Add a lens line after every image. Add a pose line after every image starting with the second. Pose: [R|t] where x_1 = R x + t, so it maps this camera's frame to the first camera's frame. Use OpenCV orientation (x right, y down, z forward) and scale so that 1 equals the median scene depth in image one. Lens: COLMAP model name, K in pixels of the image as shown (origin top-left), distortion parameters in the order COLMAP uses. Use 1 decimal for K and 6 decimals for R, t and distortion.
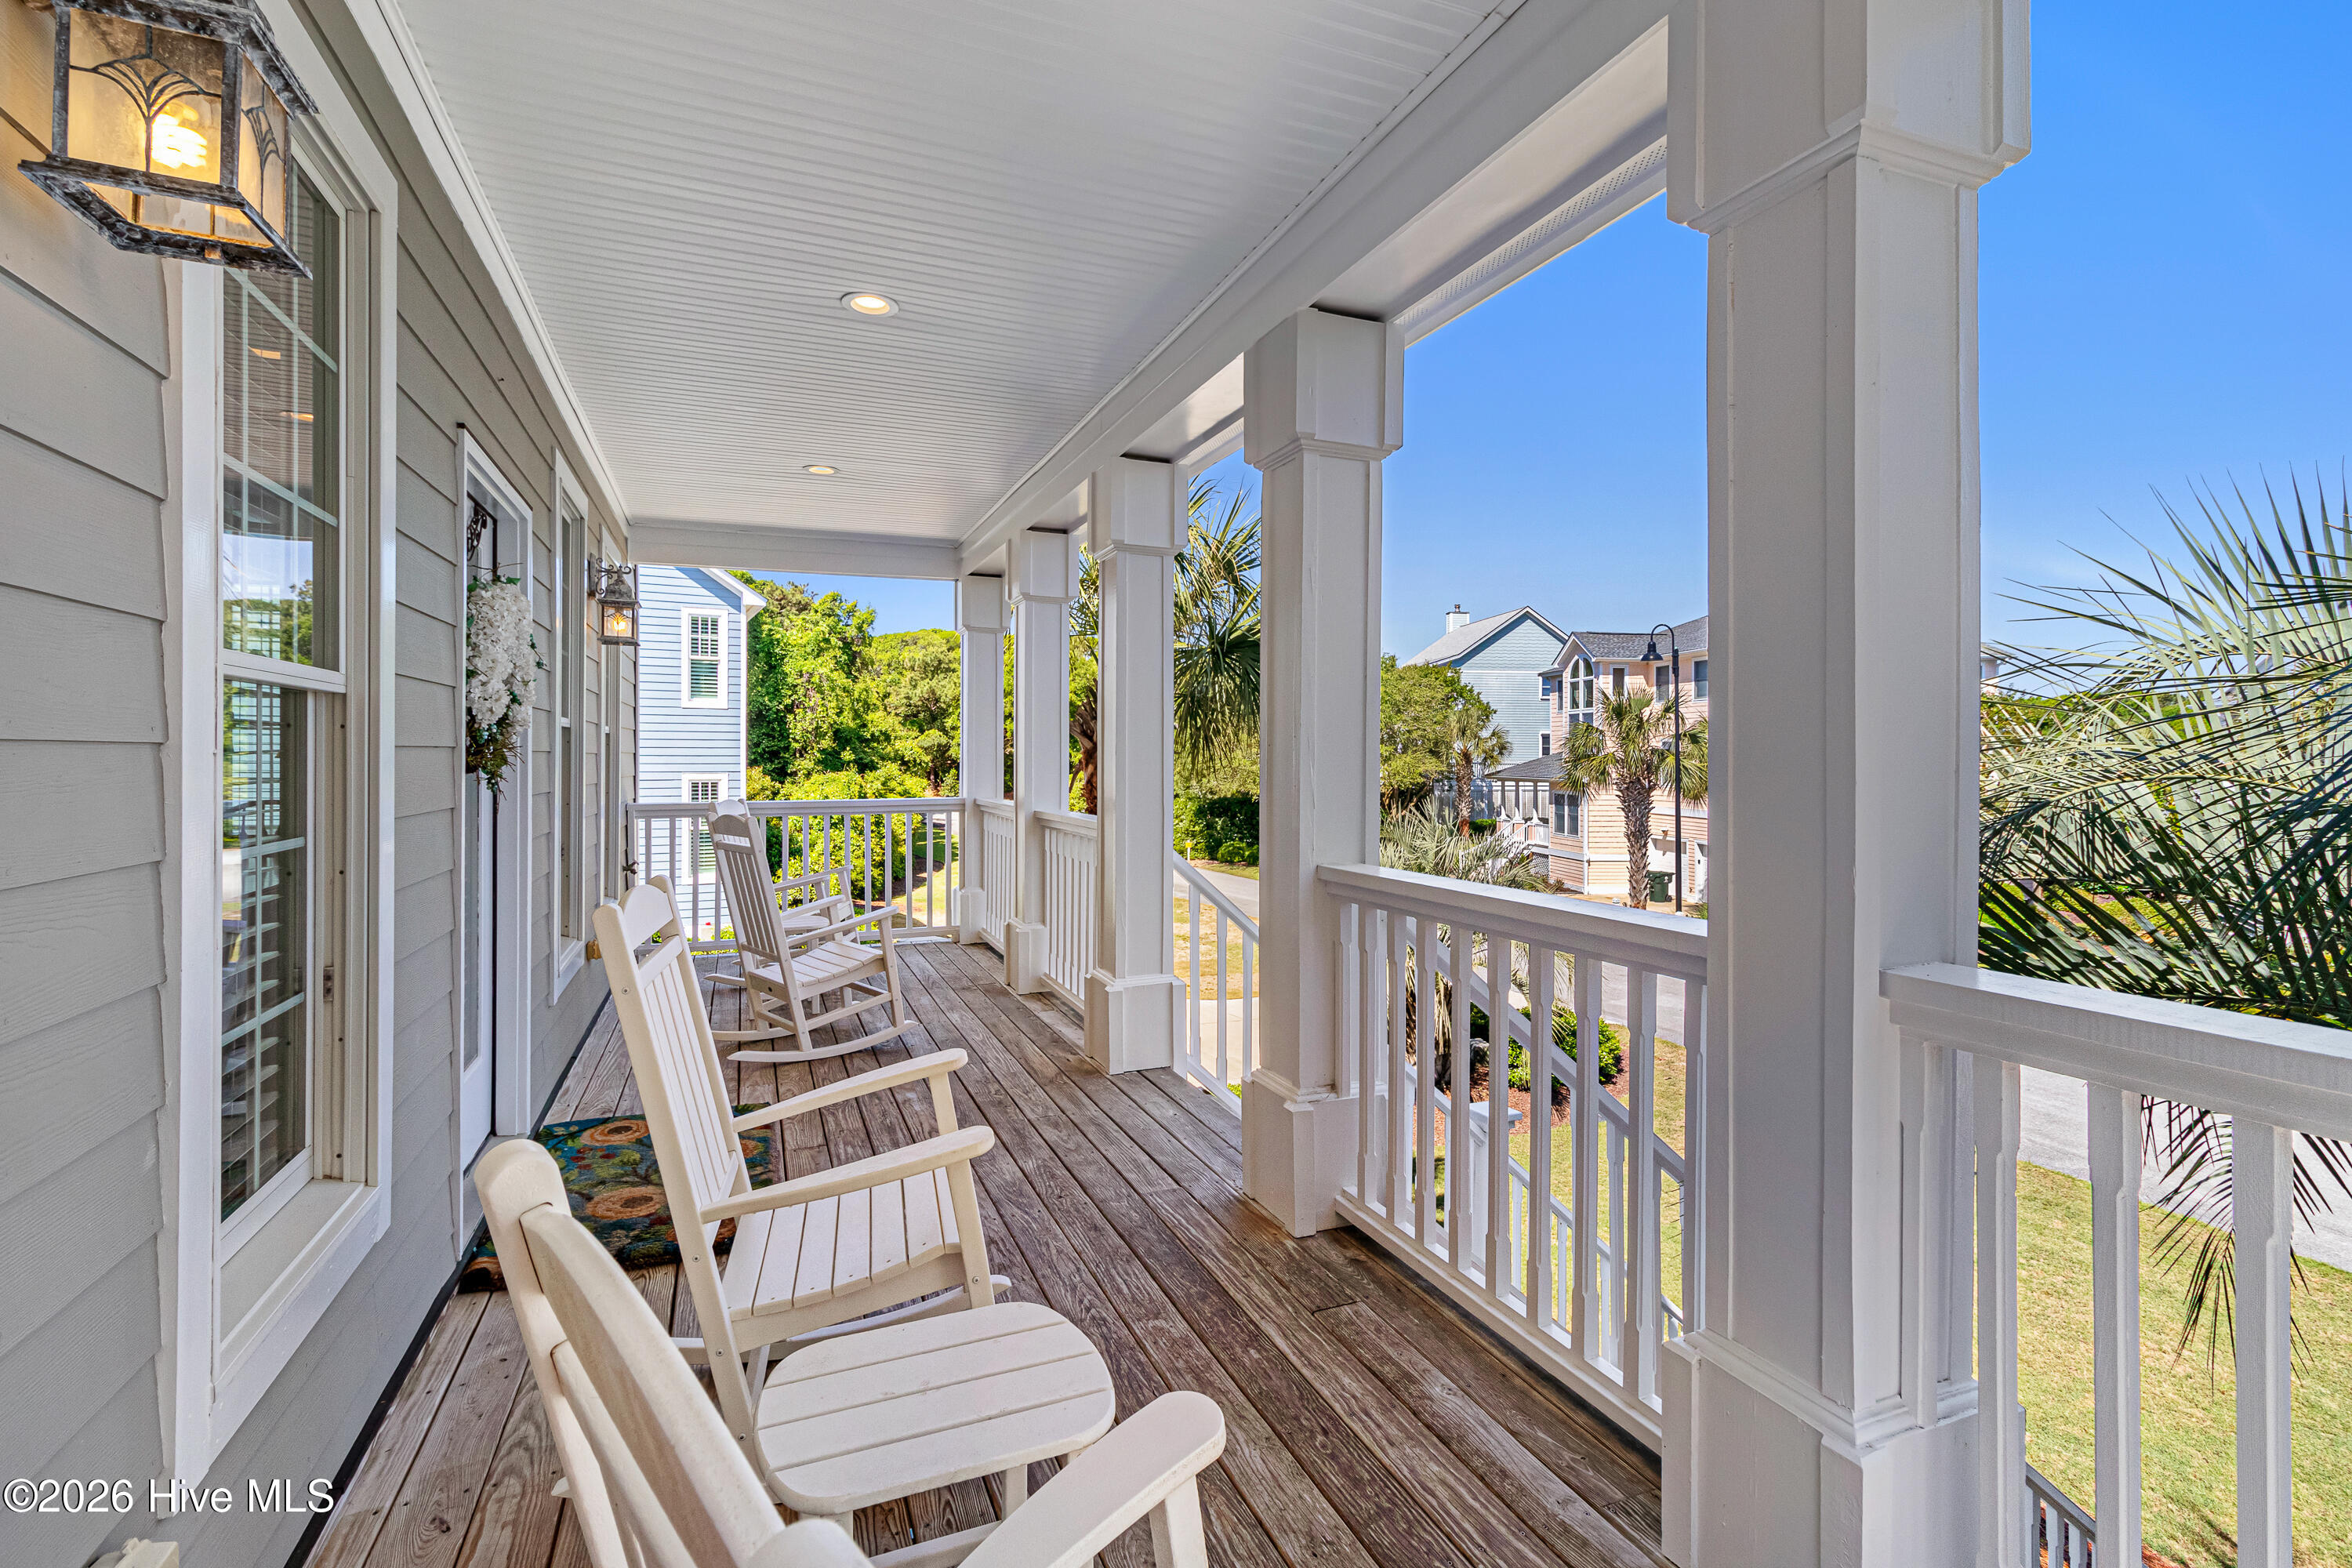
lens RADIAL K [[1113.0, 0, 1177.3], [0, 1113.0, 773.3], [0, 0, 1]] dist [0.004533, 0.002019]
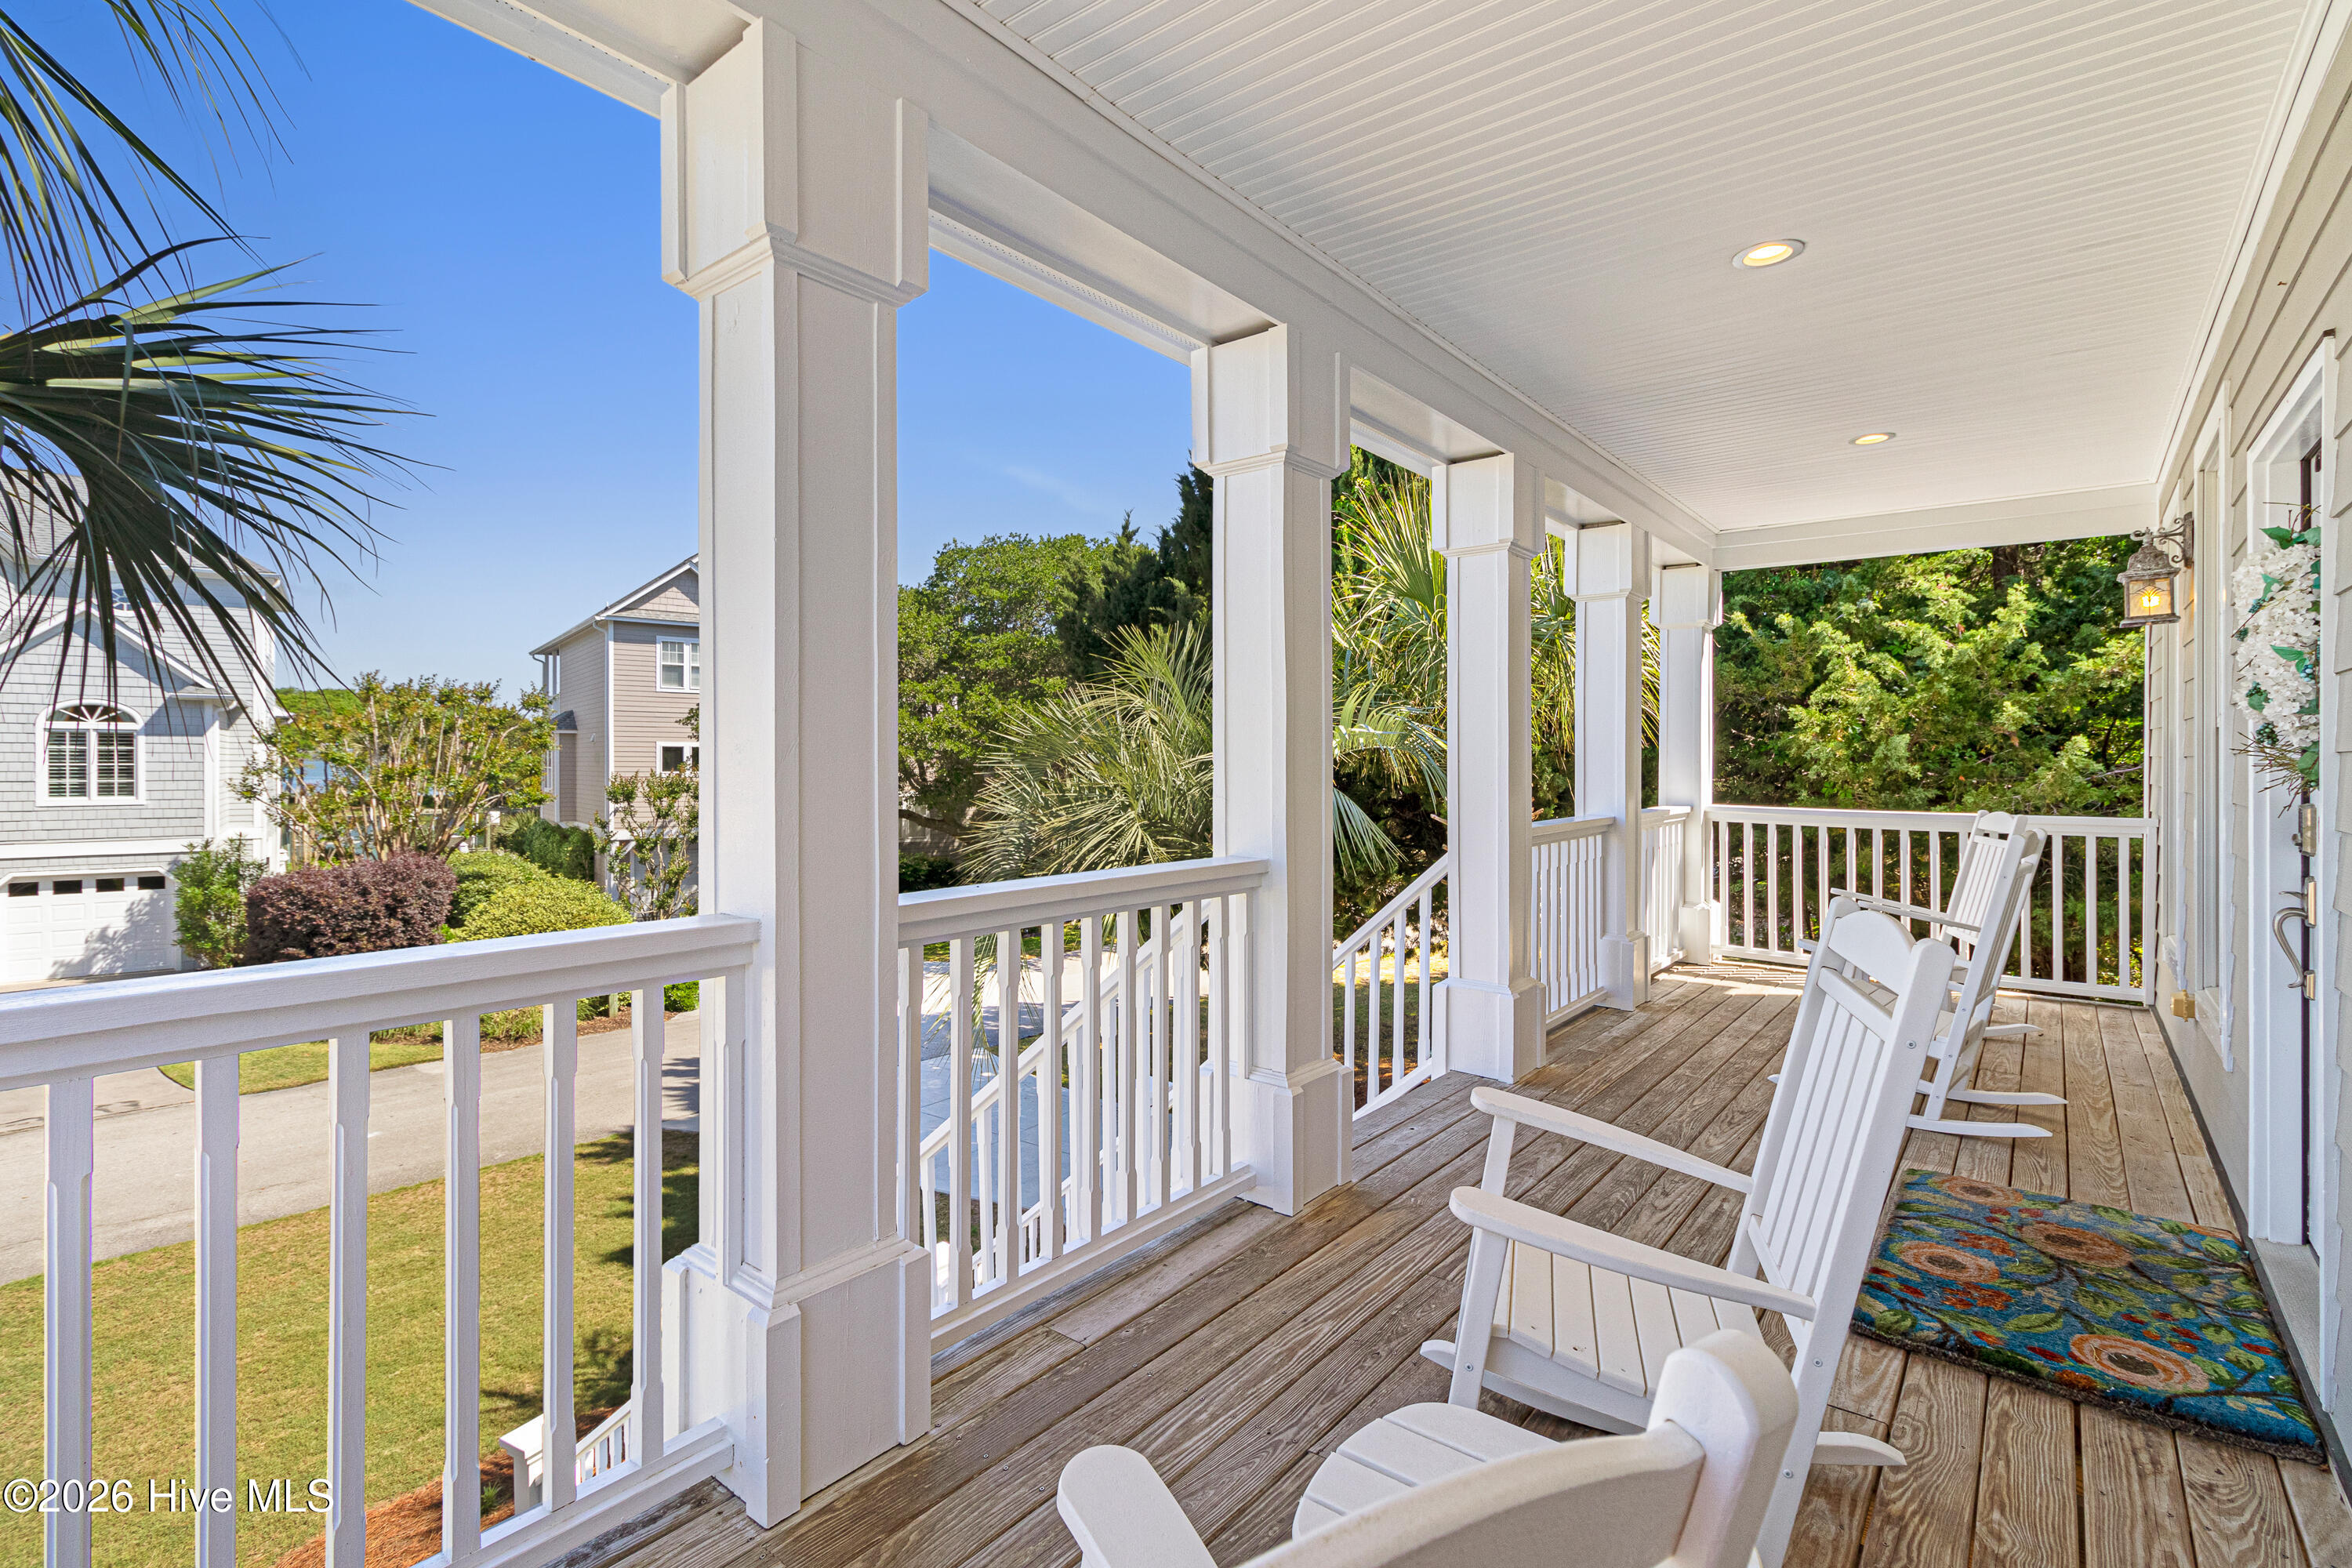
lens RADIAL K [[1113.0, 0, 1169.6], [0, 1113.0, 761.8], [0, 0, 1]] dist [0.004533, 0.002019]
pose [[-0.504588, -0.000244, 0.863360, -0.758927], [0.010054, 0.999930, 0.006159, -0.015186], [-0.863301, 0.011789, -0.504551, 1.751219]]
